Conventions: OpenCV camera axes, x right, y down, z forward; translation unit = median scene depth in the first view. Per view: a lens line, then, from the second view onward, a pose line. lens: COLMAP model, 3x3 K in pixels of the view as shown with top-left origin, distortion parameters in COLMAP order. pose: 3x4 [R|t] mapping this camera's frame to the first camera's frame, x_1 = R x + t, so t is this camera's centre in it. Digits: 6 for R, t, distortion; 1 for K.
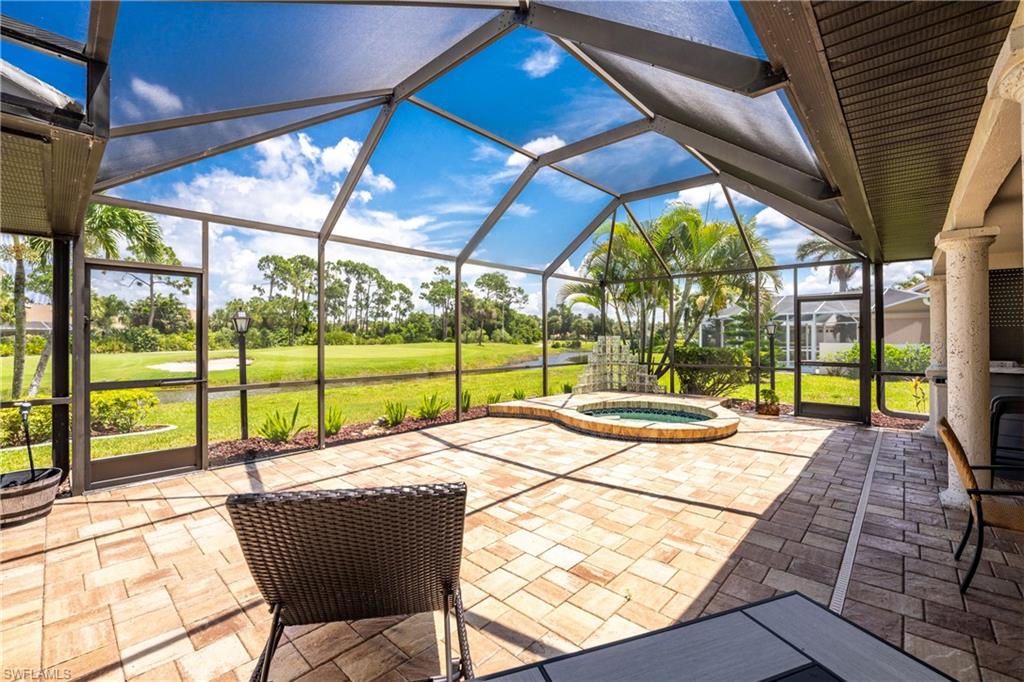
lens RADIAL K [[439.5, 0, 514.8], [0, 439.5, 340.0], [0, 0, 1]] dist [-0.014513, -0.001428]
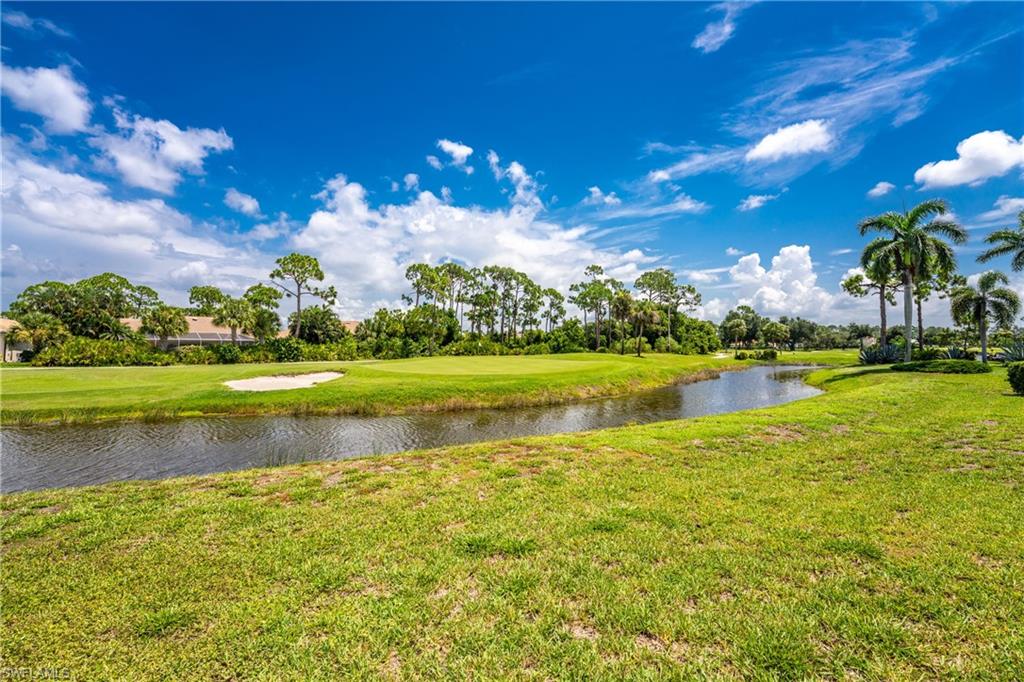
lens RADIAL K [[439.5, 0, 509.4], [0, 439.5, 336.0], [0, 0, 1]] dist [-0.014513, -0.001428]
pose [[0.927297, -0.011297, -0.374156, 0.003495], [0.000352, 0.999570, -0.029310, -0.001737], [0.374326, 0.027047, 0.926902, 0.135506]]
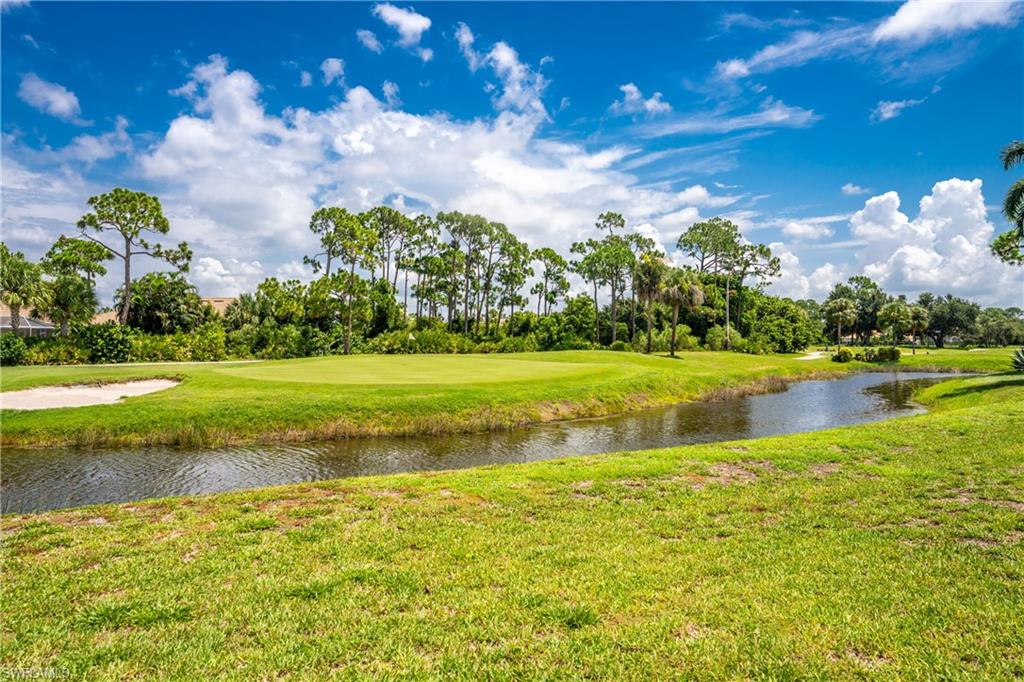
lens RADIAL K [[700.5, 0, 515.8], [0, 700.5, 332.9], [0, 0, 1]] dist [0.025130, 0.003674]
pose [[0.935485, 0.000343, -0.353366, 0.037034], [-0.005304, 0.999900, -0.013072, -0.003388], [0.353327, 0.014103, 0.935394, 0.134894]]
